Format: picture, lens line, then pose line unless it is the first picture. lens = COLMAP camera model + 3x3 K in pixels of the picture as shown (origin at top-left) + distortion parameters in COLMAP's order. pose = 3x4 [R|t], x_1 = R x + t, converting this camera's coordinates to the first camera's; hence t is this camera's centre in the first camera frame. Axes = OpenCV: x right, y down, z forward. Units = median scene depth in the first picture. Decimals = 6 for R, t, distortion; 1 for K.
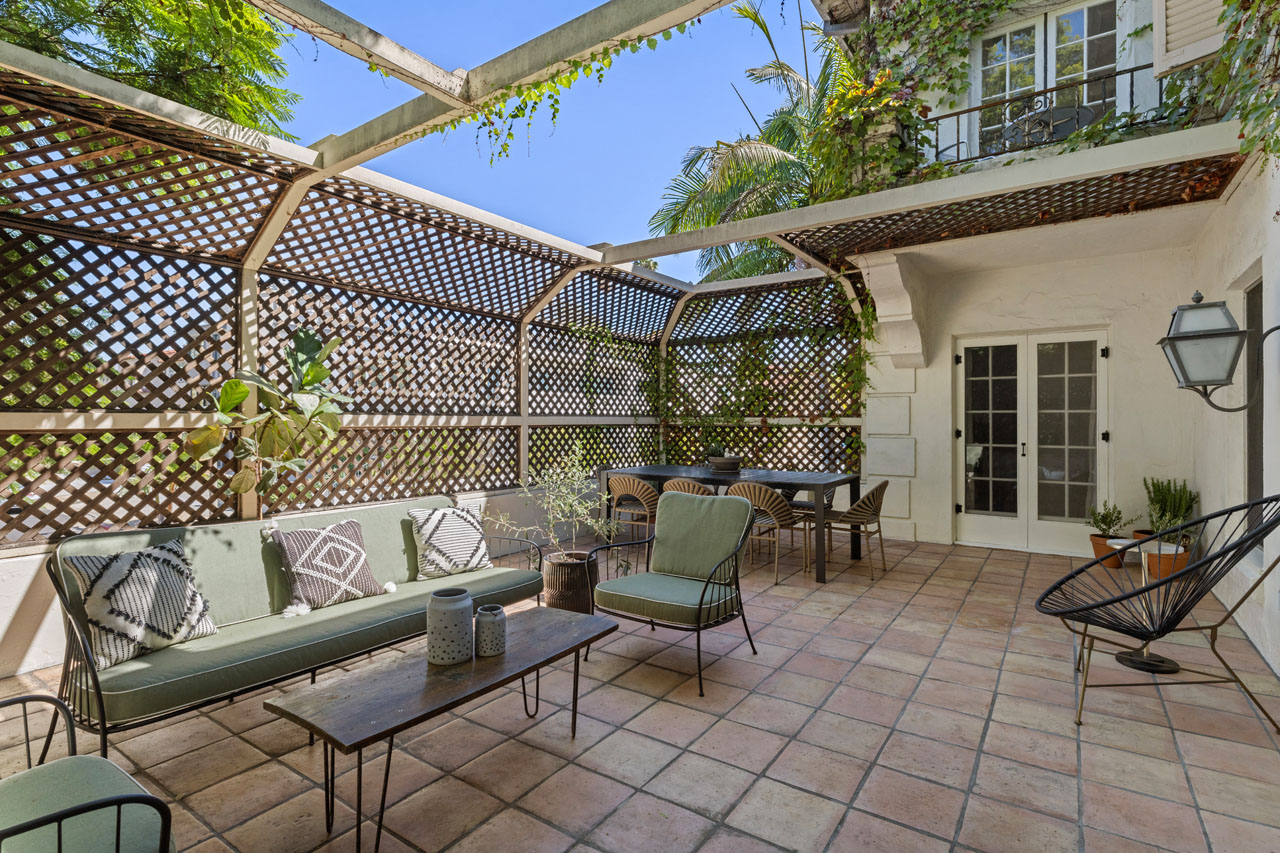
lens RADIAL K [[610.0, 0, 640.0], [0, 610.0, 426.5], [0, 0, 1]] dist [-0.002187, -0.000104]
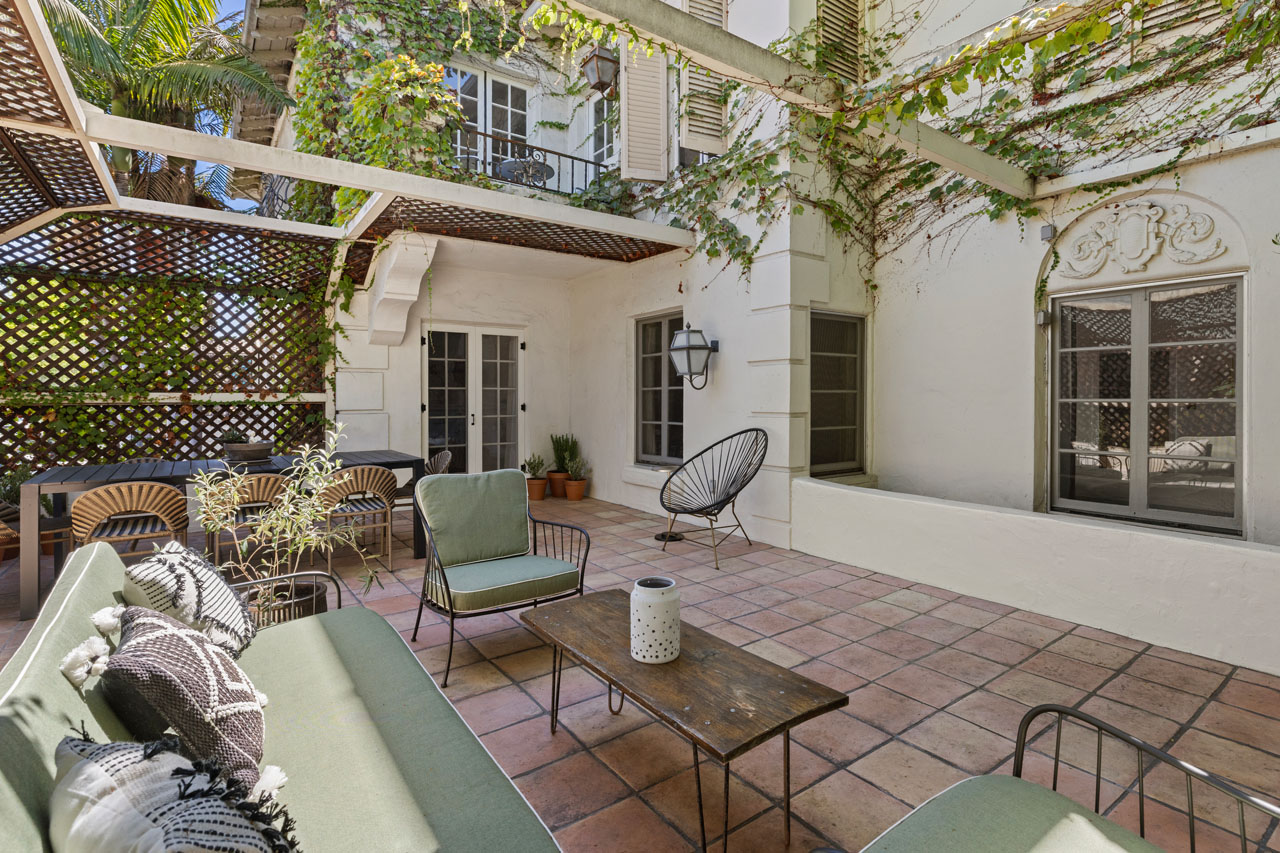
lens RADIAL K [[627.6, 0, 640.7], [0, 627.6, 399.3], [0, 0, 1]] dist [0.002570, 0.000231]
pose [[0.333638, -0.005836, 0.942683, -0.430837], [0.014274, 0.999897, 0.001138, 0.000572], [-0.942593, 0.013076, 0.333687, 0.253477]]
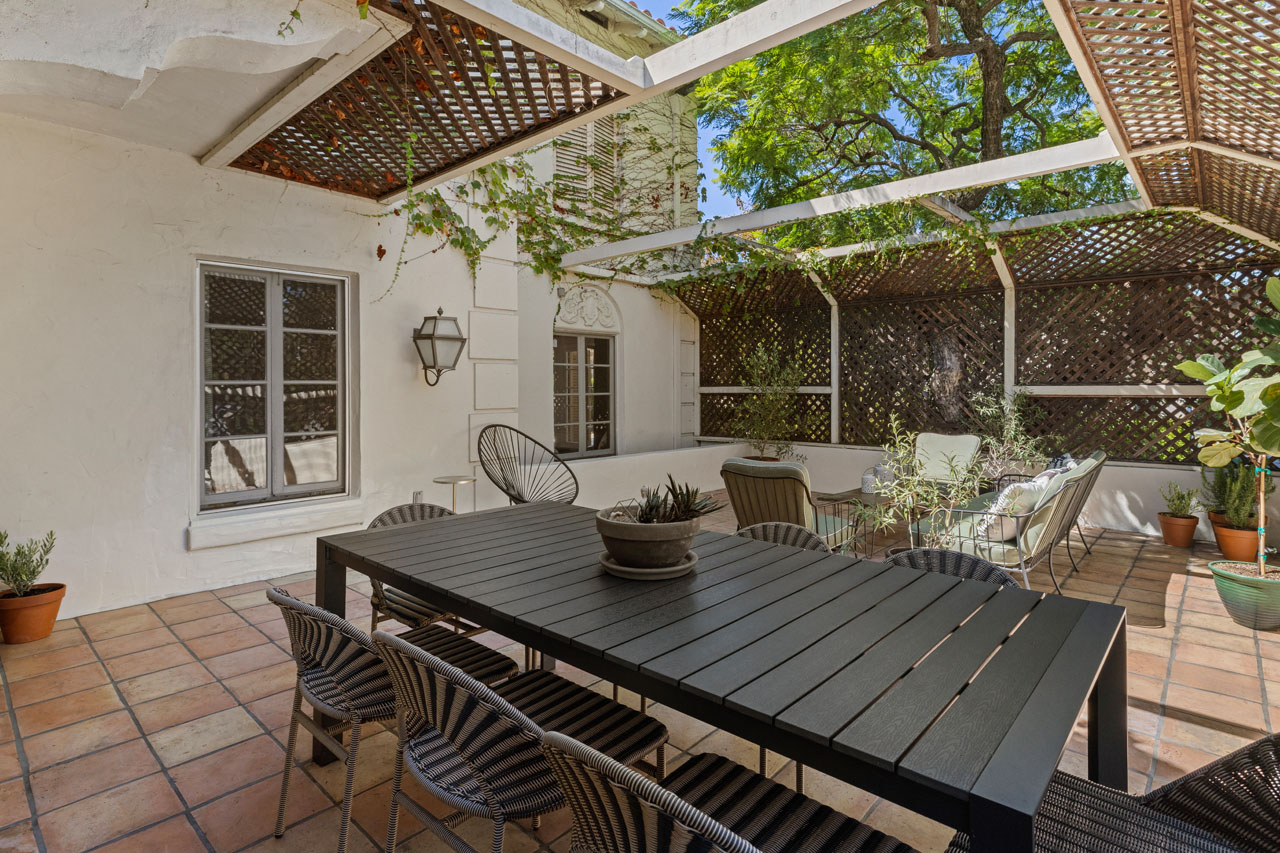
lens RADIAL K [[627.6, 0, 640.7], [0, 627.6, 399.3], [0, 0, 1]] dist [0.002570, 0.000231]
pose [[-0.991323, -0.003729, 0.131394, 0.097642], [0.001165, 0.999309, 0.037155, -0.023783], [-0.131442, 0.036985, -0.990634, 1.217318]]
